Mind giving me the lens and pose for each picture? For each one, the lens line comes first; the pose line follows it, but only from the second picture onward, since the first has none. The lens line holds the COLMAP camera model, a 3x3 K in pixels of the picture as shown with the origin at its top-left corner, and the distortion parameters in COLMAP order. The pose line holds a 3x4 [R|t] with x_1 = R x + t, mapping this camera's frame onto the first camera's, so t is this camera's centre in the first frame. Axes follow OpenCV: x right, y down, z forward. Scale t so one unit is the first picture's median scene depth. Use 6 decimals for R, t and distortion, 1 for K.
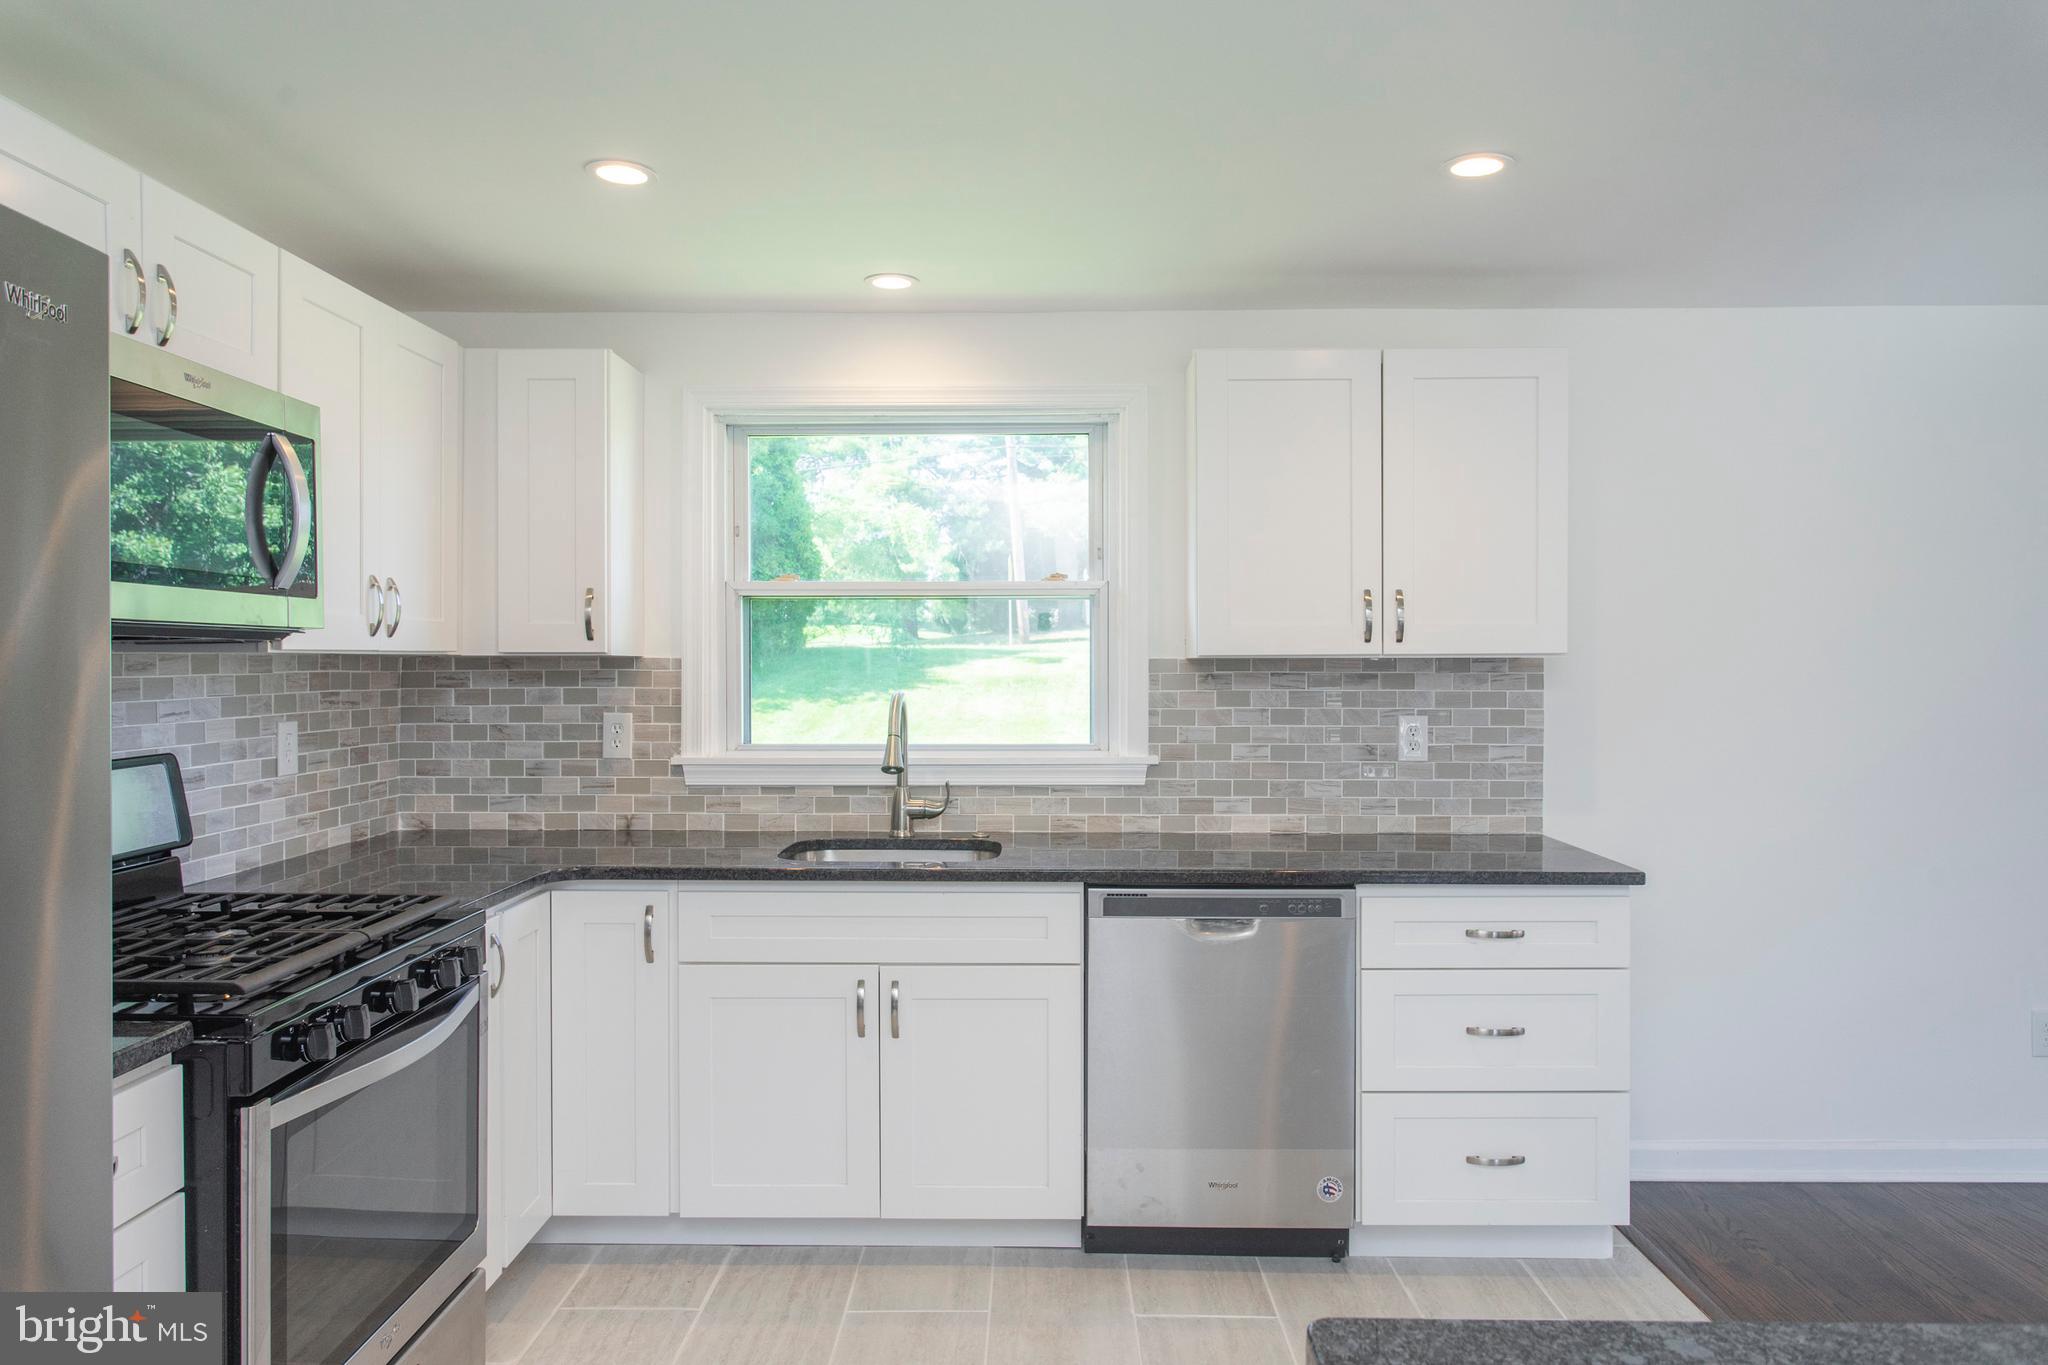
lens RADIAL K [[1360.7, 0, 1022.3], [0, 1360.7, 673.9], [0, 0, 1]] dist [-0.004462, 0.002937]
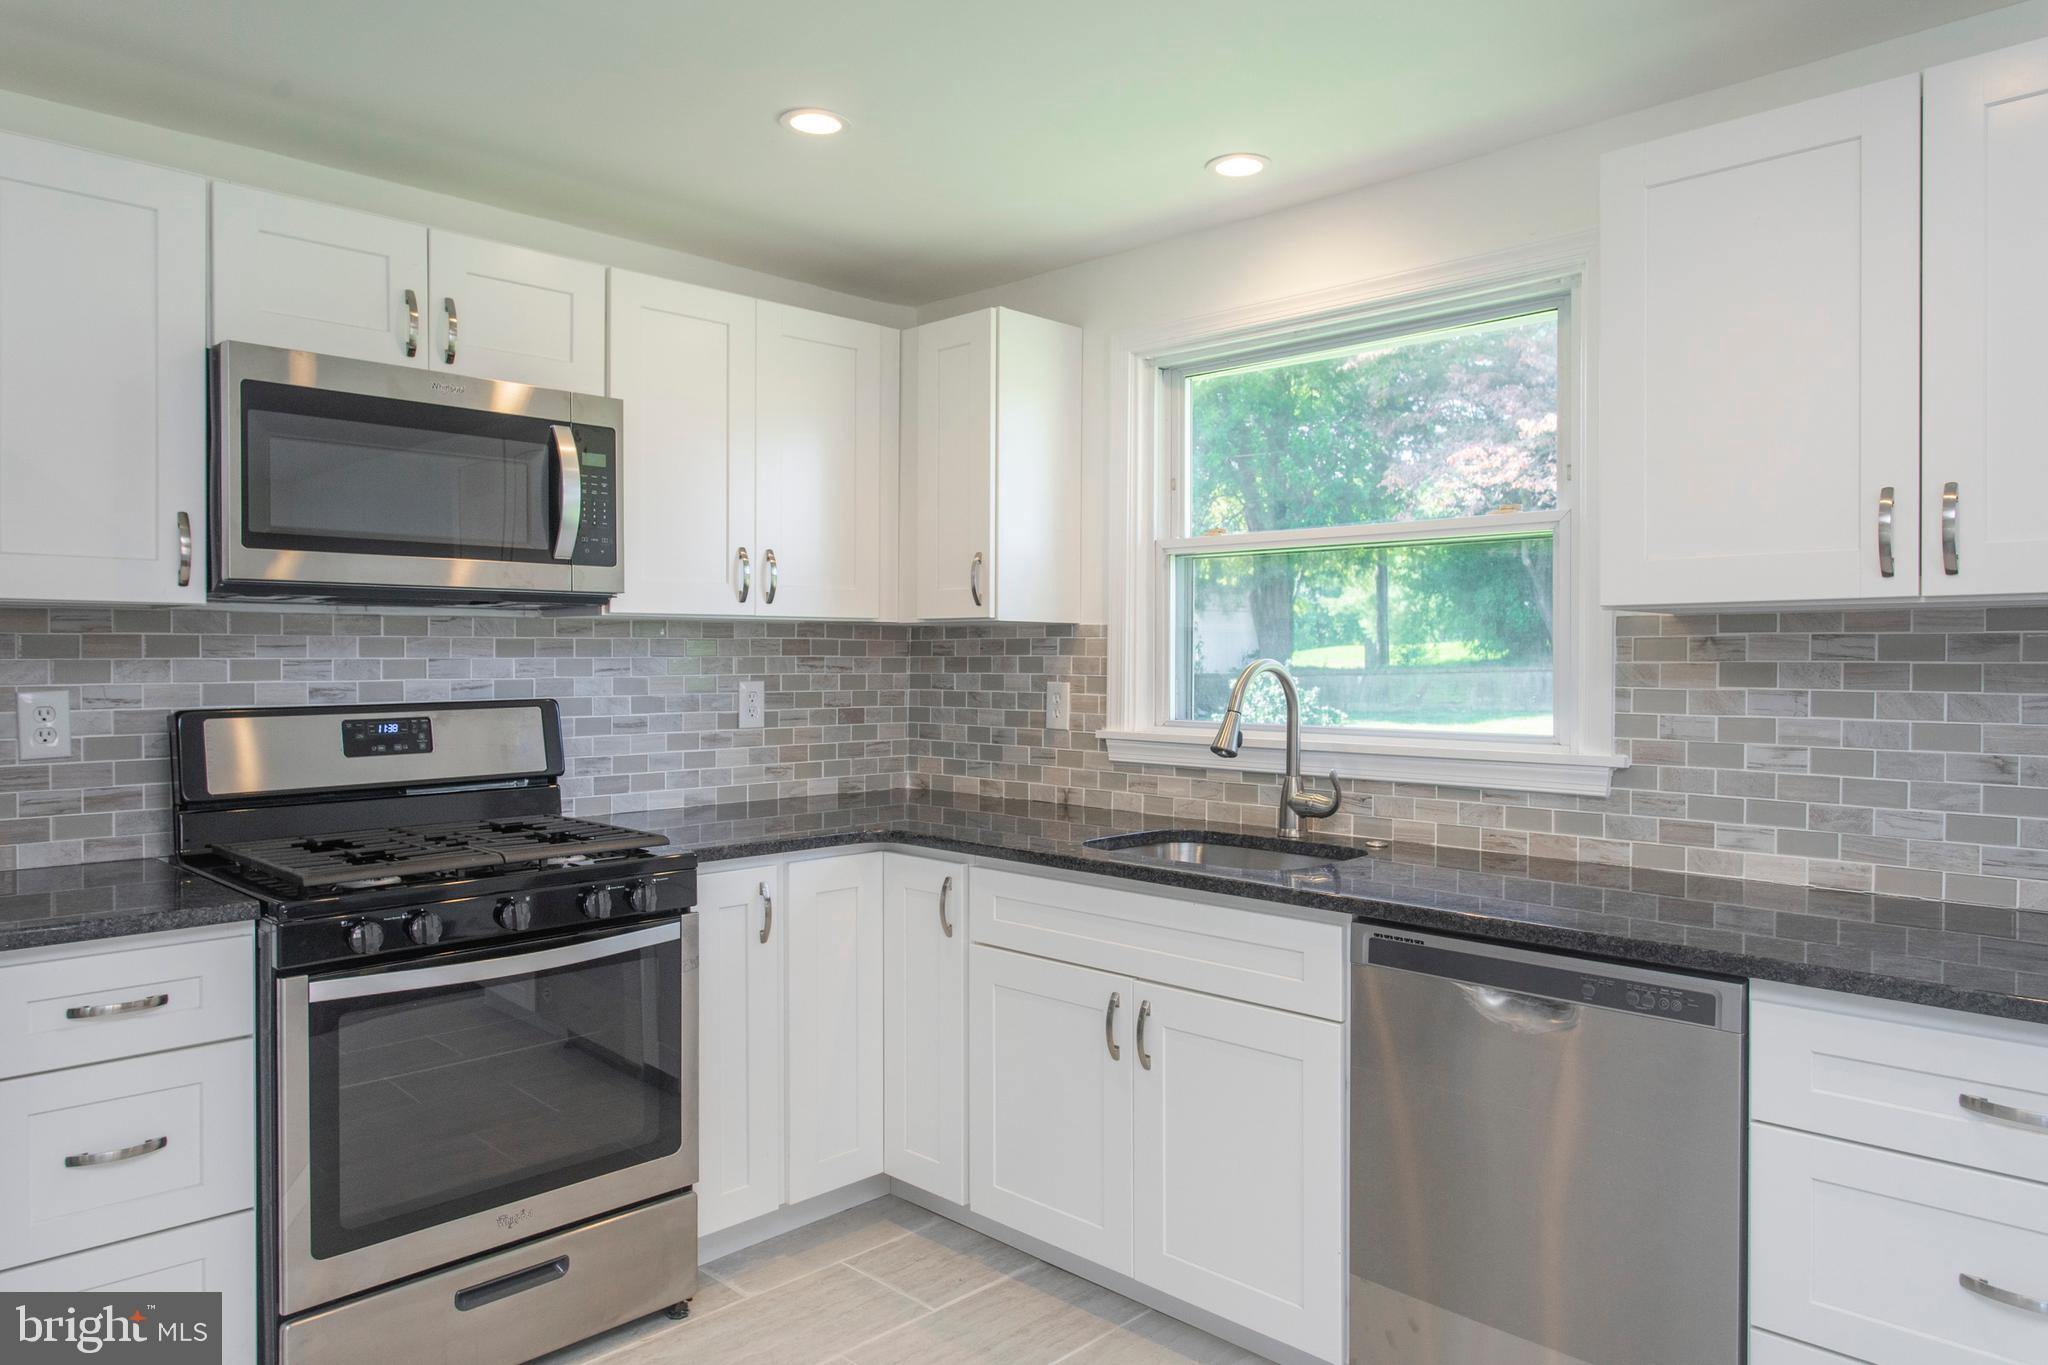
lens RADIAL K [[1360.7, 0, 1010.1], [0, 1360.7, 667.9], [0, 0, 1]] dist [-0.004462, 0.002937]
pose [[0.715391, 0.007943, -0.698679, 0.382033], [-0.008465, 0.999961, 0.002700, 0.017512], [0.698673, 0.003983, 0.715430, 0.305341]]
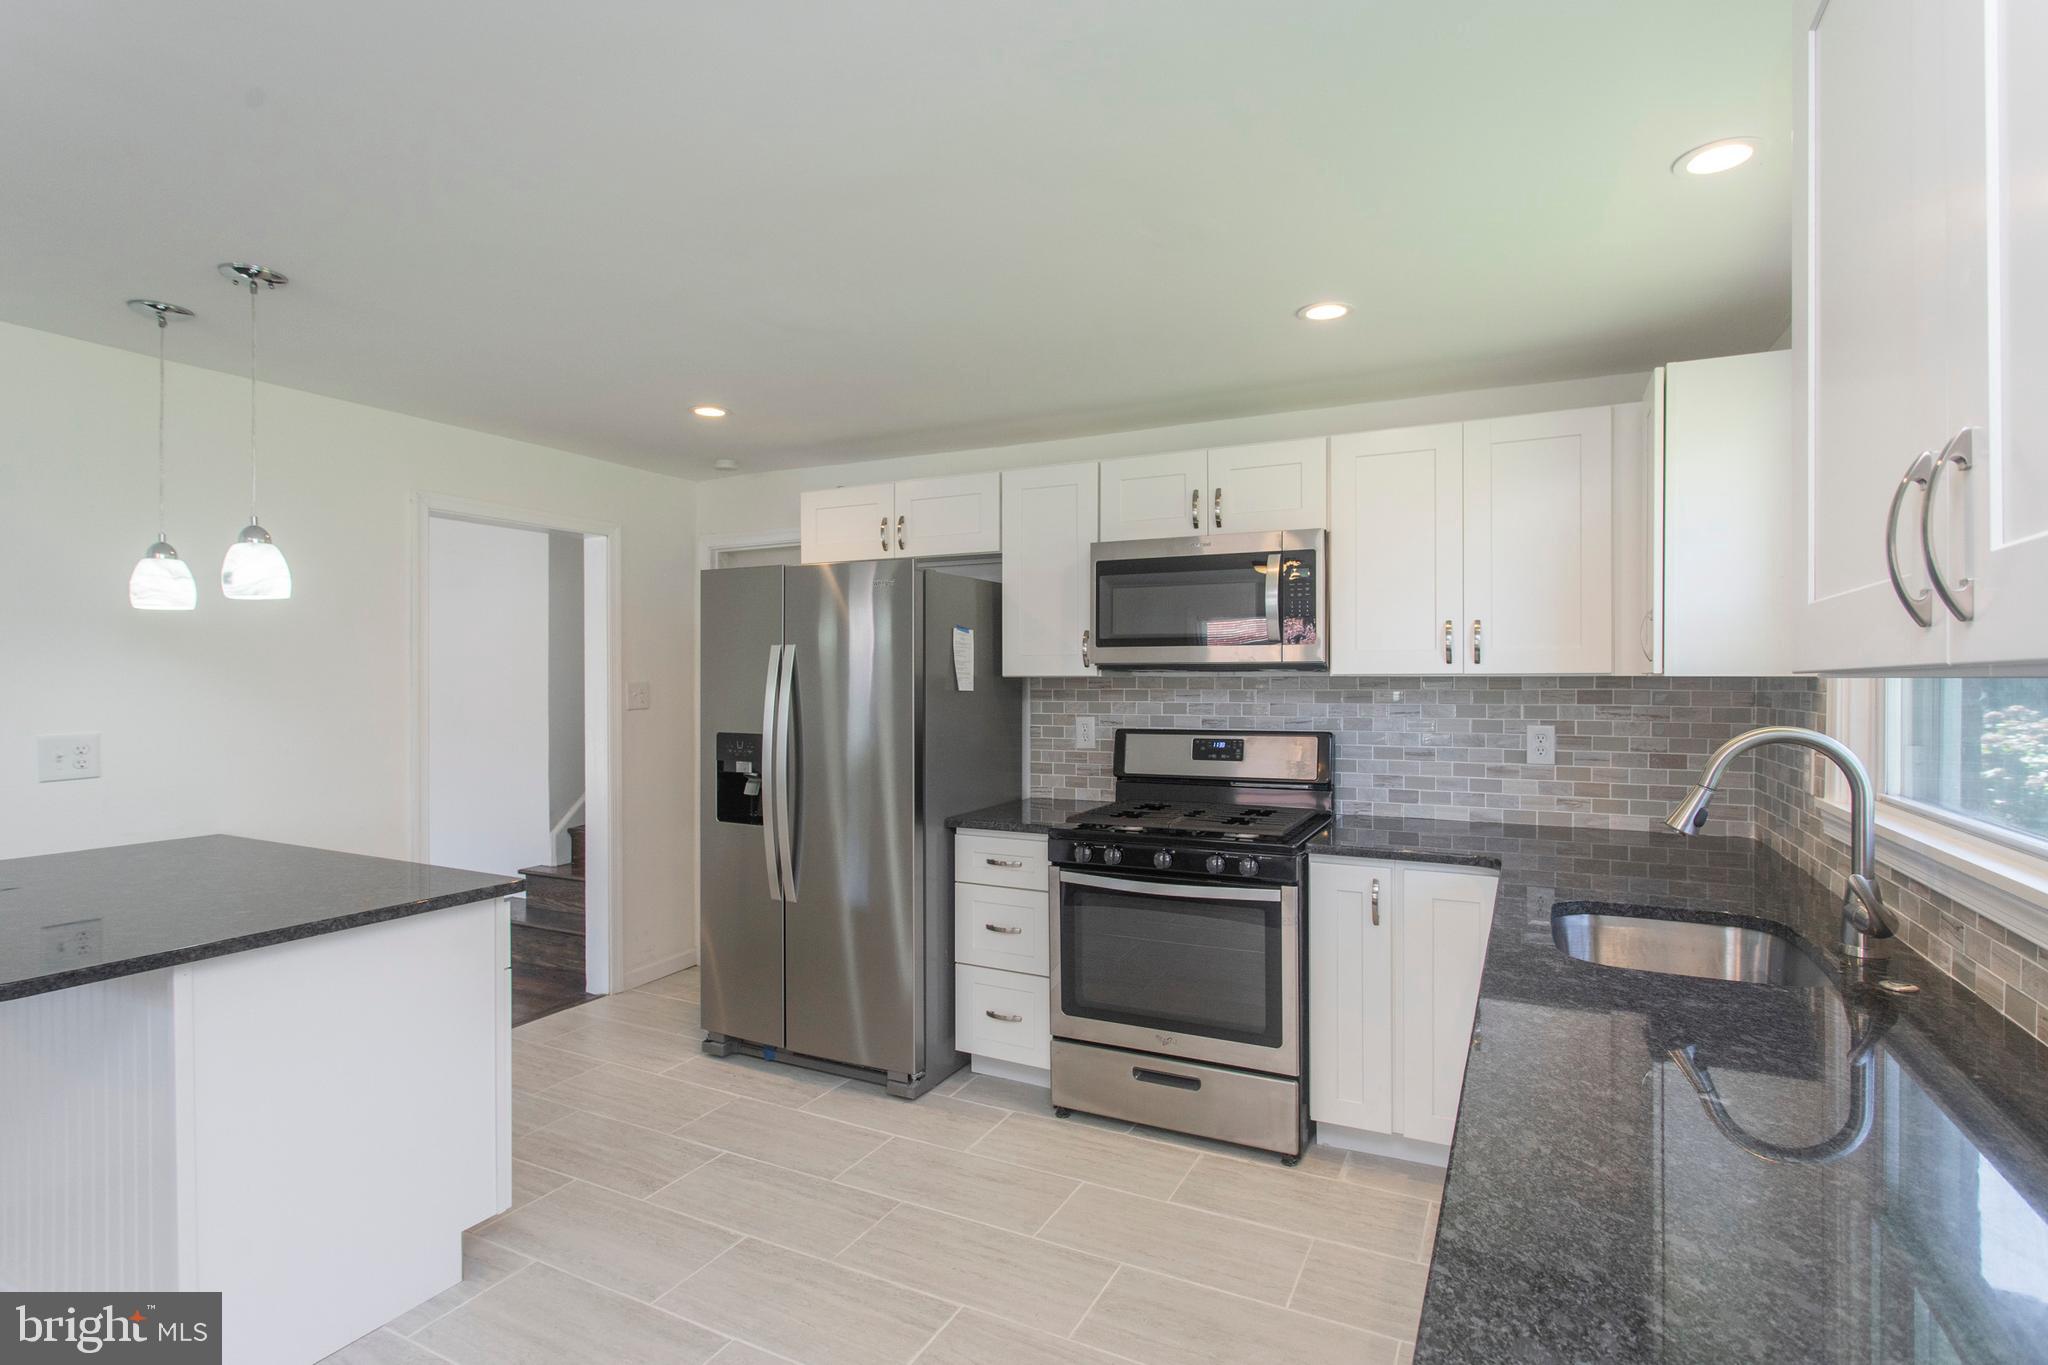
lens RADIAL K [[974.9, 0, 1008.5], [0, 974.9, 683.7], [0, 0, 1]] dist [-0.011423, 0.006645]
pose [[-0.457284, 0.002948, -0.889316, 0.523188], [-0.008032, 0.999940, 0.007444, -0.008508], [0.889284, 0.010547, -0.457233, 0.891937]]
